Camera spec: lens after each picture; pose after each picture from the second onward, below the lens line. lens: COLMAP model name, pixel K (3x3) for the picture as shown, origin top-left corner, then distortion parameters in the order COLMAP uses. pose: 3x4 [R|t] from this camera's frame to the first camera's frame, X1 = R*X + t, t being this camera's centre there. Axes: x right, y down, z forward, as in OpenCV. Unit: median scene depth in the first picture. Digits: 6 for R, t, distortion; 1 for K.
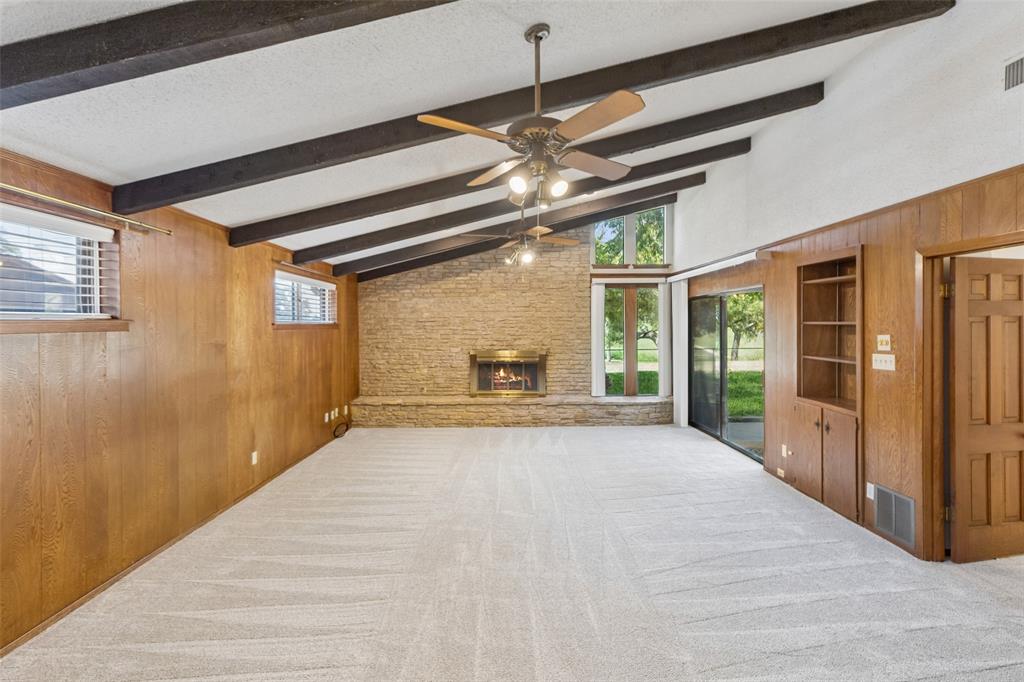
lens RADIAL K [[470.2, 0, 509.0], [0, 470.2, 329.8], [0, 0, 1]] dist [0.016175, -0.000180]
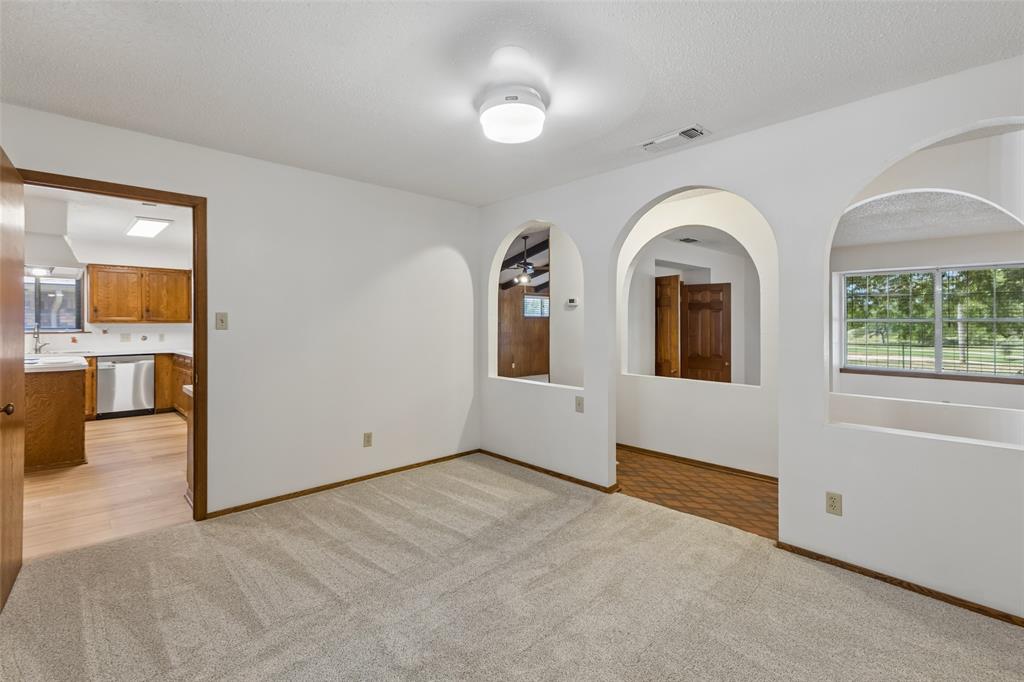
lens RADIAL K [[474.8, 0, 509.7], [0, 474.8, 325.6], [0, 0, 1]] dist [0.021941, -0.000214]
pose [[0.679728, 0.007422, -0.733427, 0.933528], [-0.008877, 0.999959, 0.001891, 0.021799], [0.733411, 0.005225, 0.679766, -0.562614]]
